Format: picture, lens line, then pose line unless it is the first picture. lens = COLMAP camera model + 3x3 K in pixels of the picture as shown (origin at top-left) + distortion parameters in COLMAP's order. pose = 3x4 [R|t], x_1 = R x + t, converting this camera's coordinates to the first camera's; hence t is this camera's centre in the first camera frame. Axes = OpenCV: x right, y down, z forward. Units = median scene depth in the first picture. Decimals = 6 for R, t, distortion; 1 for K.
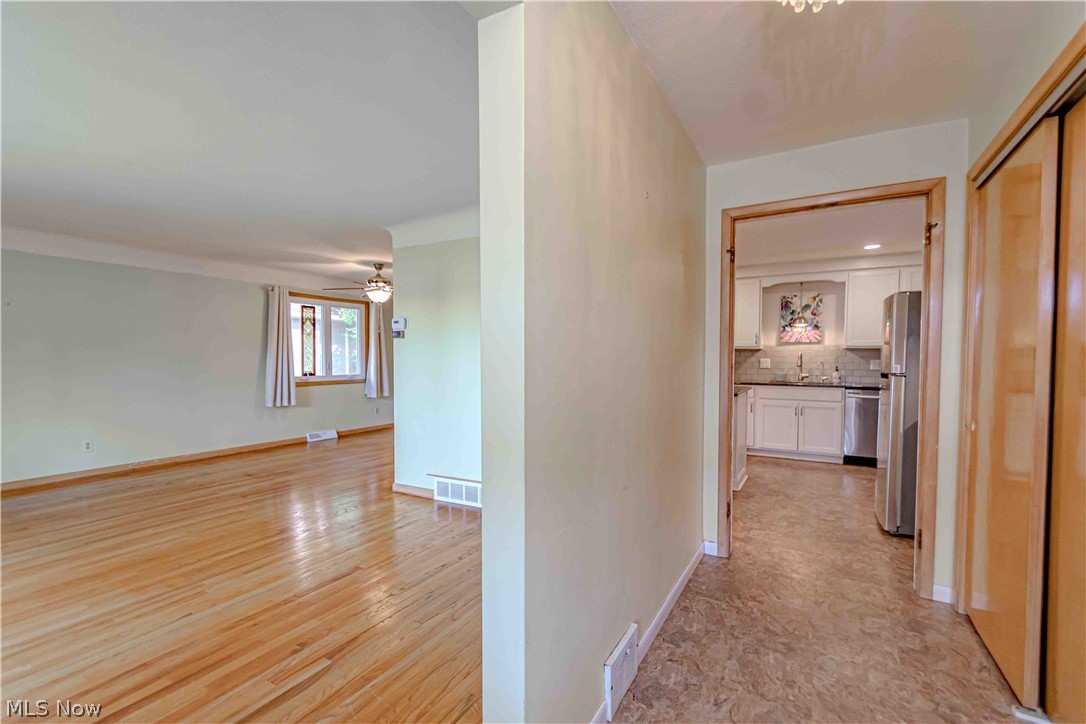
lens RADIAL K [[487.5, 0, 538.9], [0, 487.5, 361.7], [0, 0, 1]] dist [0.000346, -0.000235]
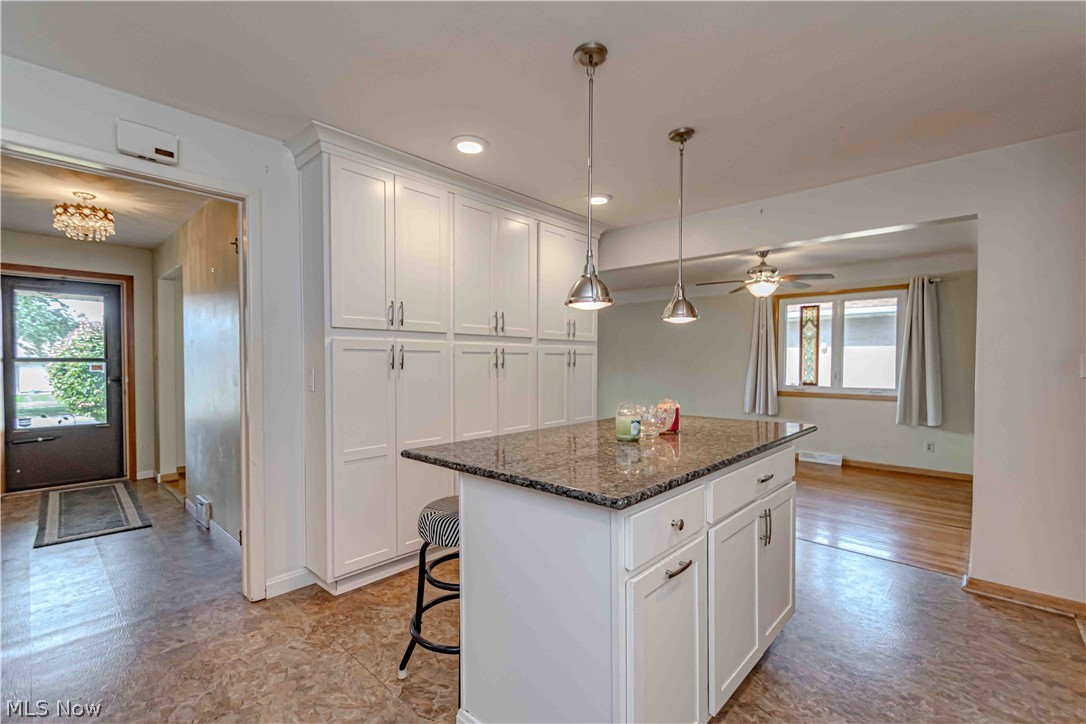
lens RADIAL K [[476.3, 0, 543.3], [0, 476.3, 370.5], [0, 0, 1]] dist [0.003287, -0.000340]
pose [[-0.214957, 0.019912, -0.976421, 0.513741], [-0.014003, 0.999627, 0.023468, -0.012723], [0.976523, 0.018717, -0.214597, 0.794776]]
